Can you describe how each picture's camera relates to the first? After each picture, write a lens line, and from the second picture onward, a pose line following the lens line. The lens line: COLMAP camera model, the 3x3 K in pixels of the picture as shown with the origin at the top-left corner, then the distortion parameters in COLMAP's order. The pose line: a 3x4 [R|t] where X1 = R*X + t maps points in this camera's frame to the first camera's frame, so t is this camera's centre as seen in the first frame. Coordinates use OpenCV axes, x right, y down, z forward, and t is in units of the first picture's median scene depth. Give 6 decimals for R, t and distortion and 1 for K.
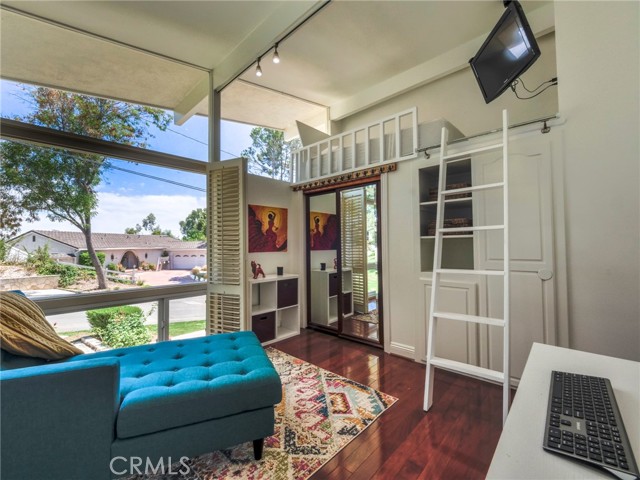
lens RADIAL K [[271.5, 0, 320.3], [0, 271.5, 240.8], [0, 0, 1]] dist [0.000091, 0.000143]
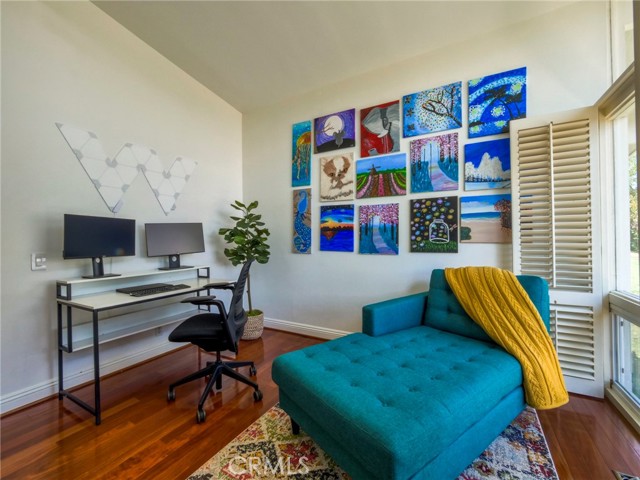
lens RADIAL K [[271.5, 0, 319.7], [0, 271.5, 238.8], [0, 0, 1]] dist [0.000091, 0.000143]
pose [[-0.973320, 0.010450, -0.229214, -0.075887], [0.016128, 0.999607, -0.022913, 0.032578], [0.228885, -0.025999, -0.973106, 2.059413]]
